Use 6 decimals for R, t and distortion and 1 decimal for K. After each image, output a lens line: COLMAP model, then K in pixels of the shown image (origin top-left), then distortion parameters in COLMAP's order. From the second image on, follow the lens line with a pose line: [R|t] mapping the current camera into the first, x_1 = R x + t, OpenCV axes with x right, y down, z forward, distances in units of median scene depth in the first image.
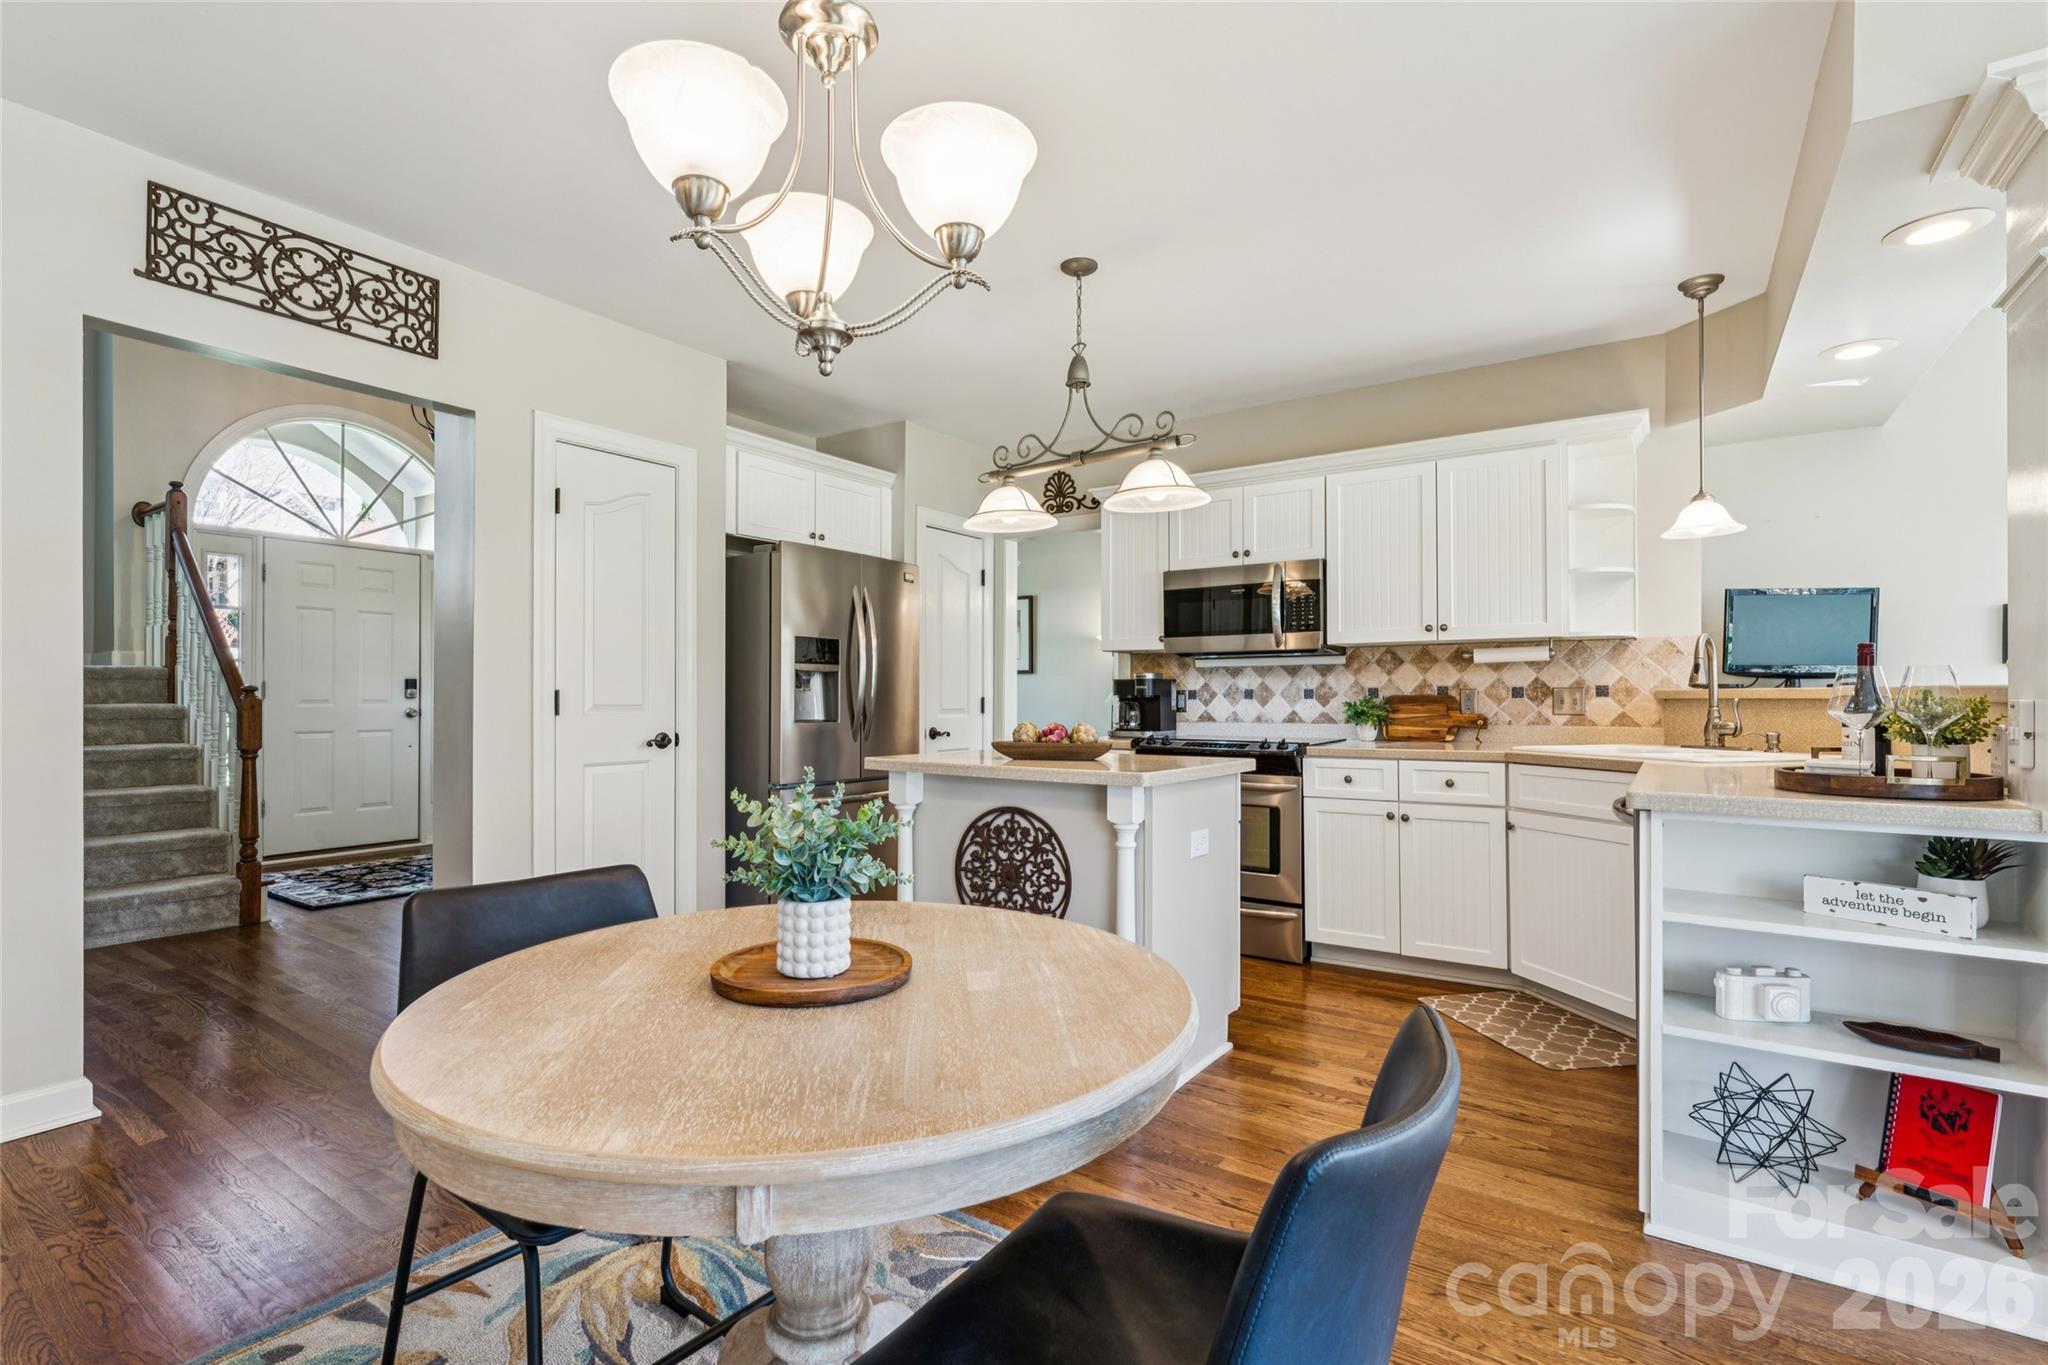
lens RADIAL K [[944.6, 0, 1009.5], [0, 944.6, 696.7], [0, 0, 1]] dist [-0.008518, 0.002675]
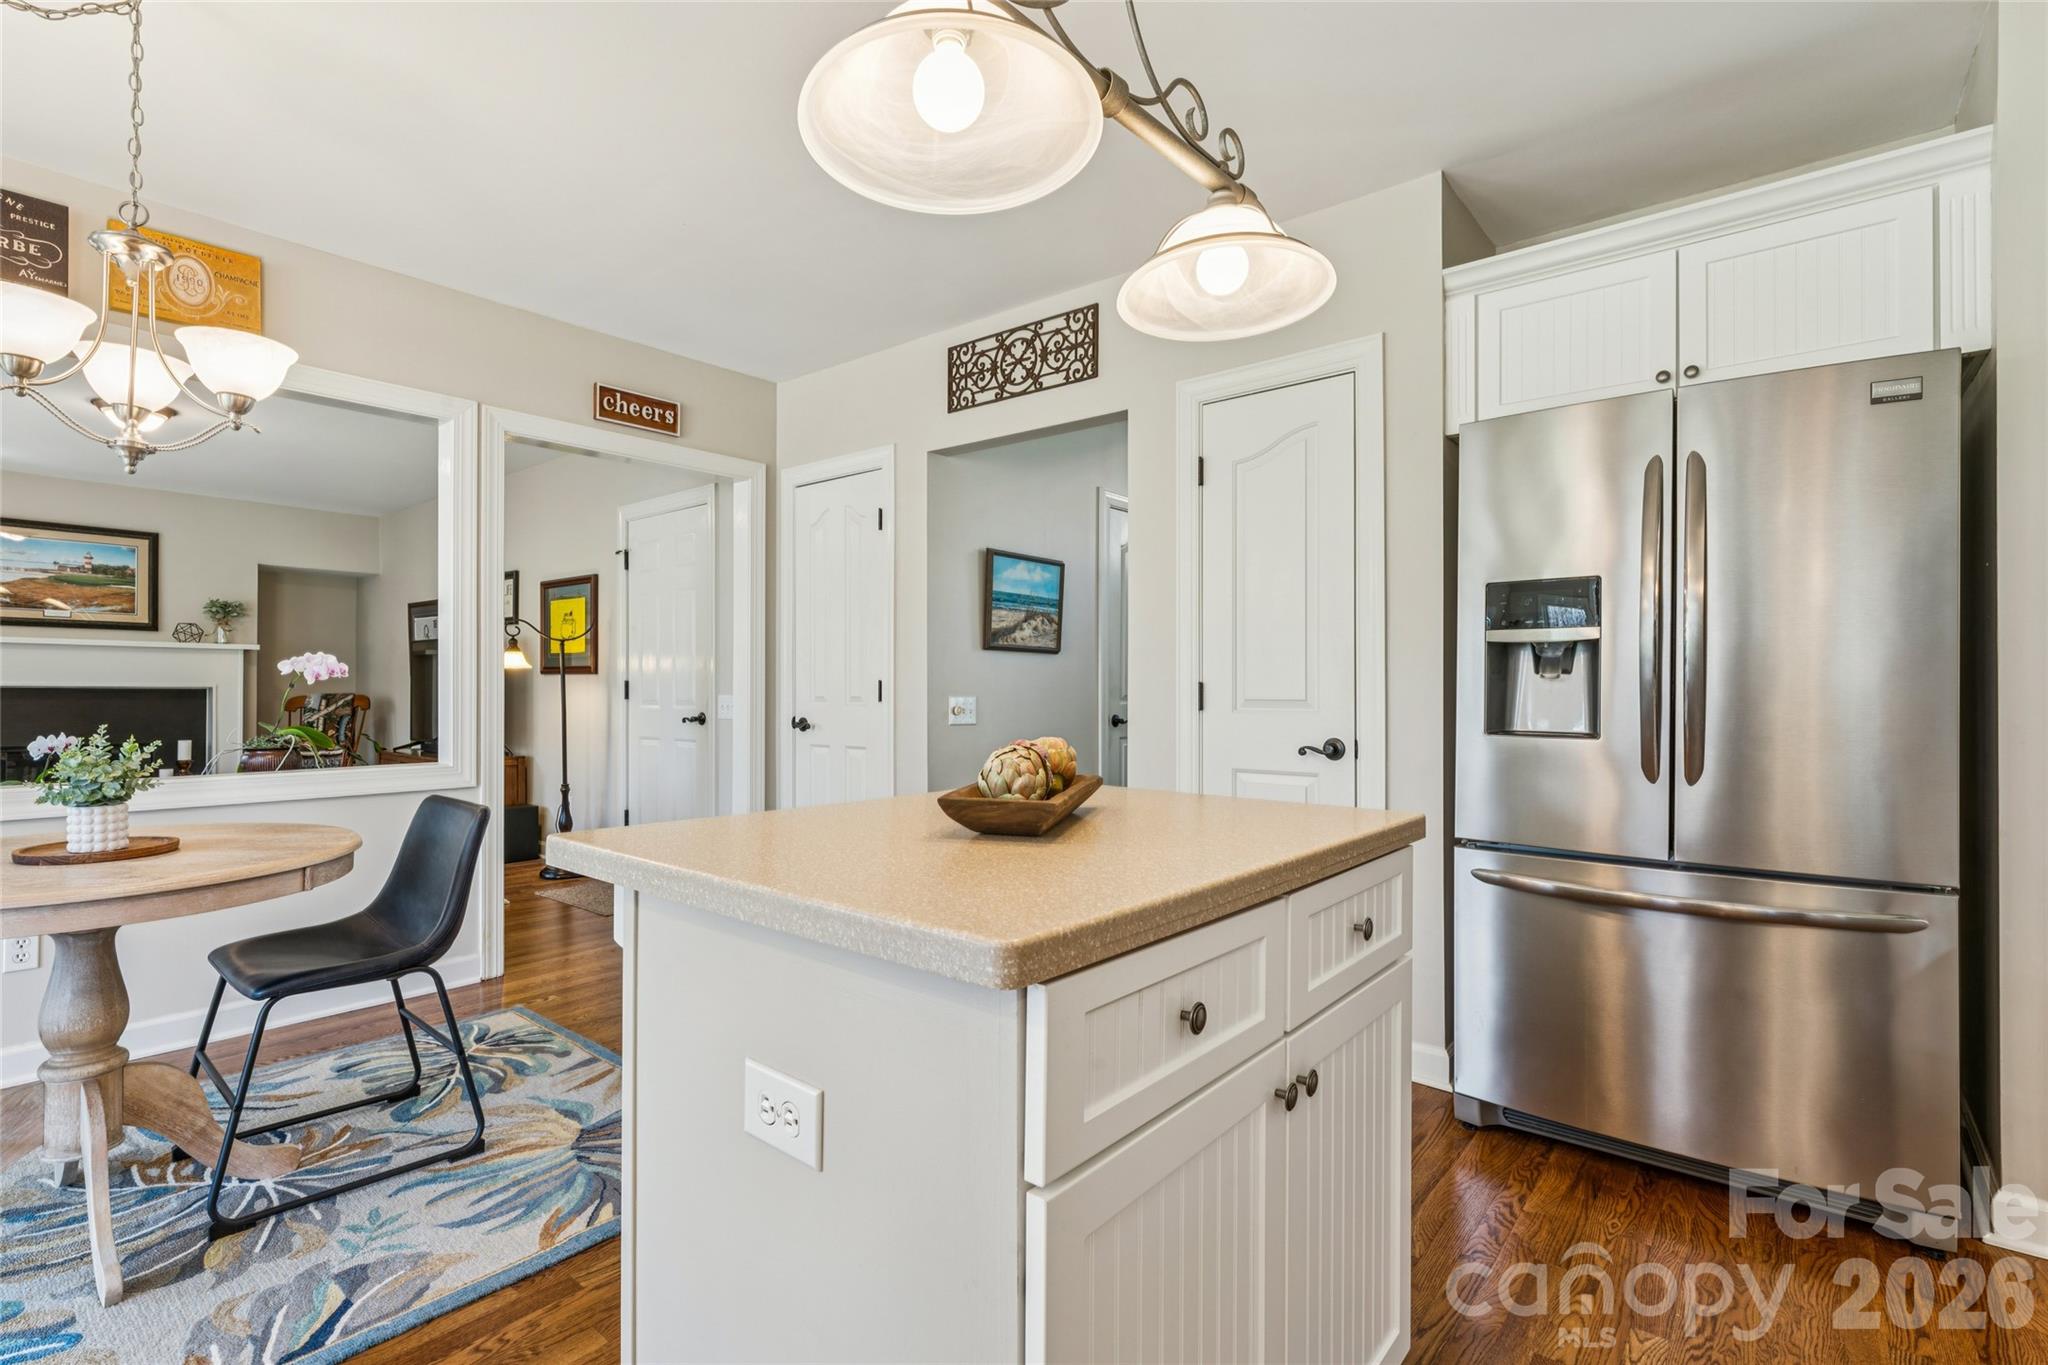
lens RADIAL K [[944.6, 0, 1015.4], [0, 944.6, 689.1], [0, 0, 1]] dist [-0.008518, 0.002675]
pose [[-0.072817, -0.005524, -0.997330, 0.372372], [-0.003603, 0.999980, -0.005276, 0.004476], [0.997339, 0.003210, -0.072836, 0.772378]]
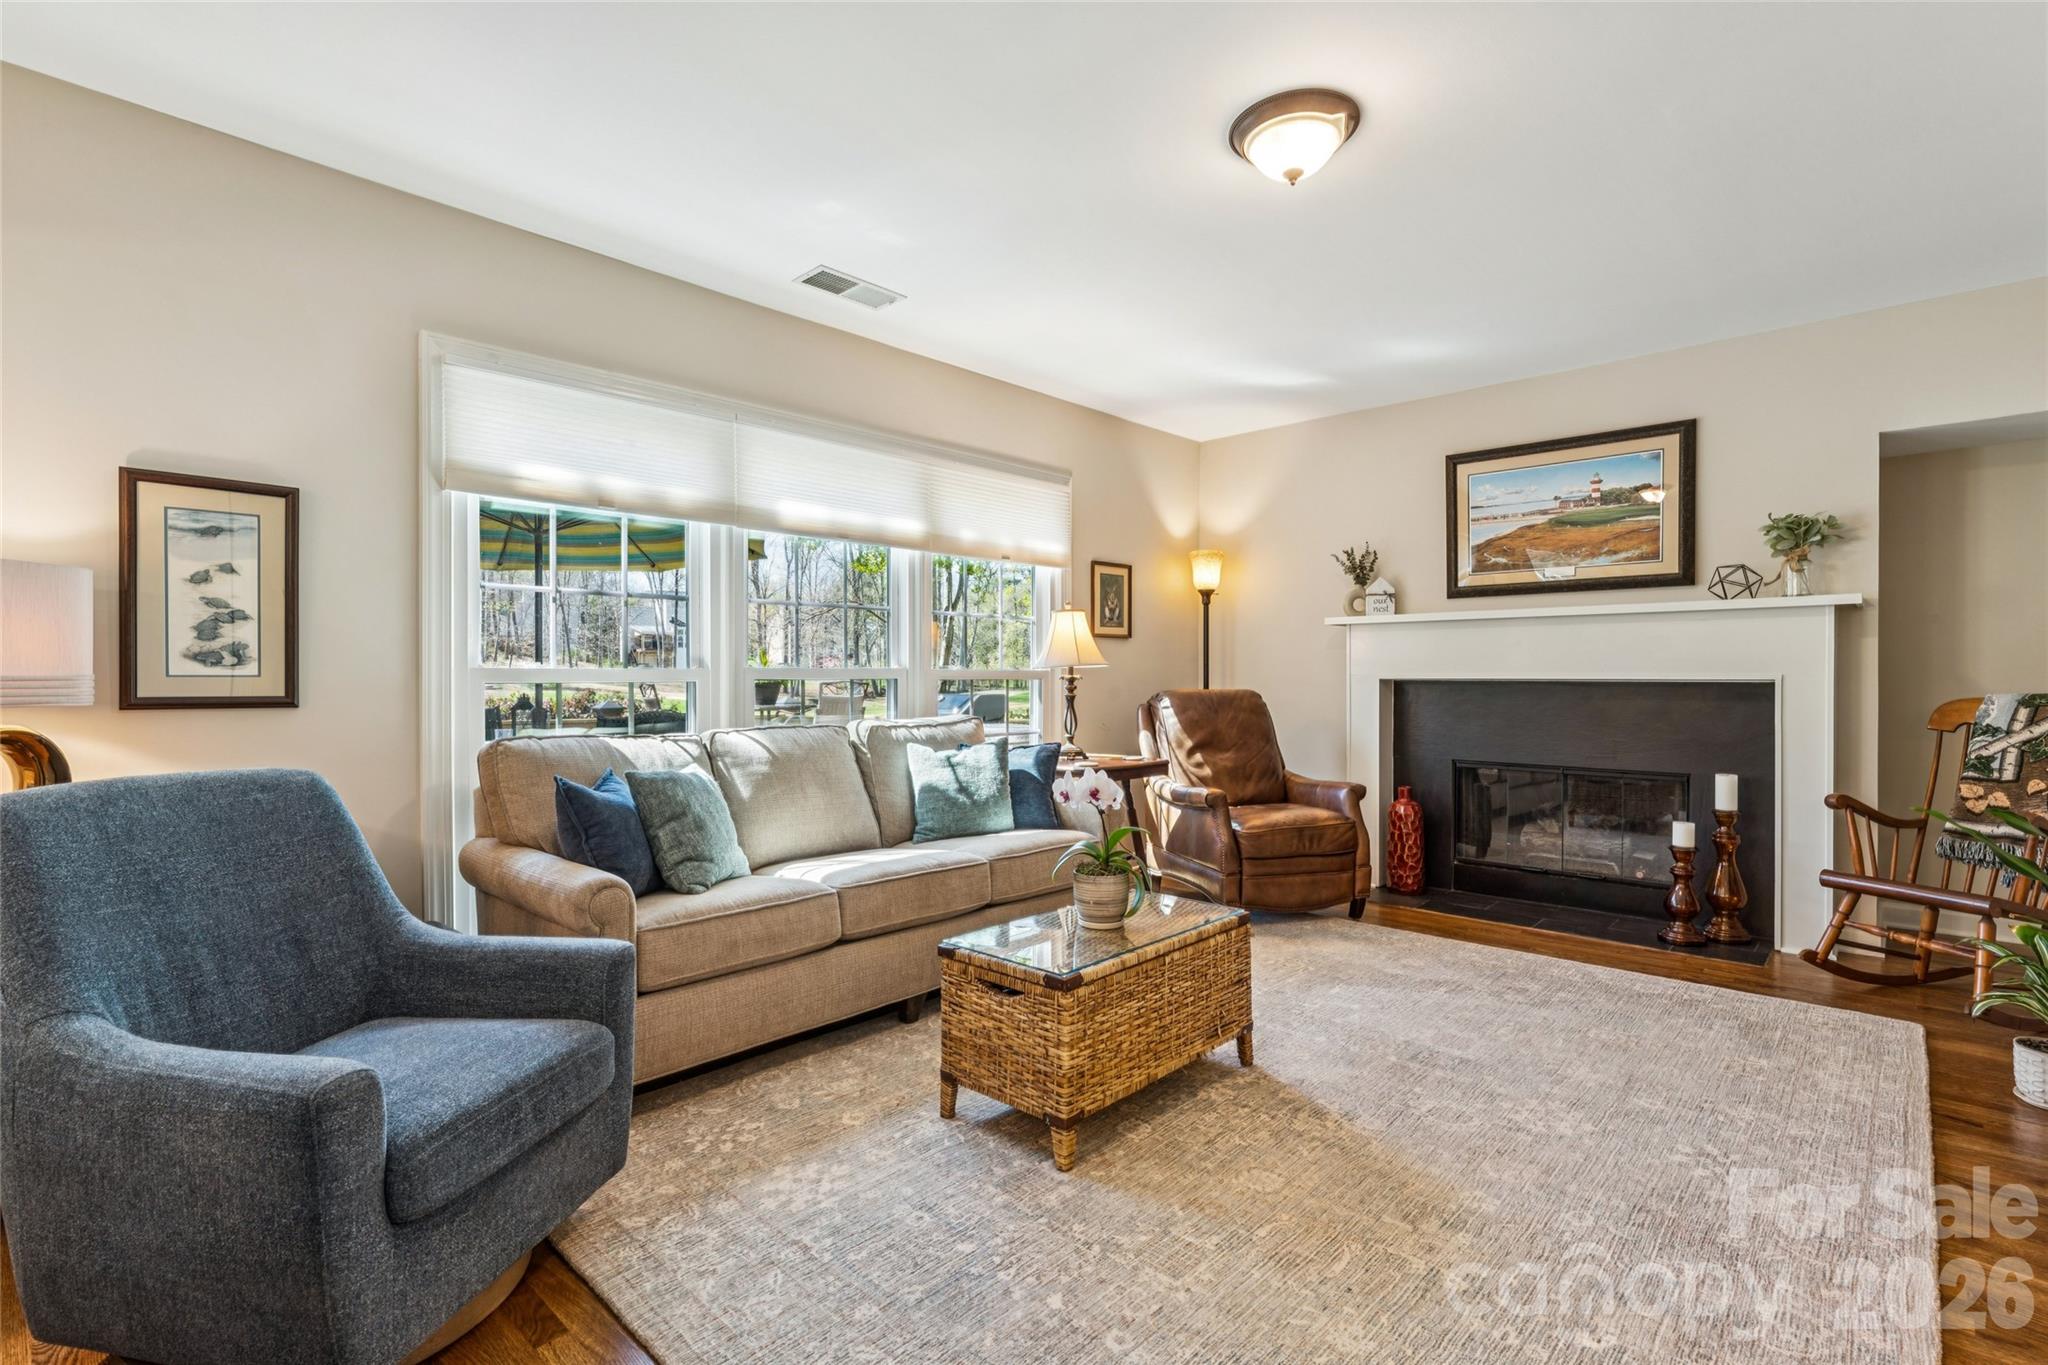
lens RADIAL K [[944.6, 0, 1008.9], [0, 944.6, 685.8], [0, 0, 1]] dist [-0.008518, 0.002675]
pose [[-0.988624, -0.004478, 0.150338, -0.649001], [-0.003177, 0.999955, 0.008892, -0.002683], [-0.150372, 0.008313, -0.988595, 0.199078]]
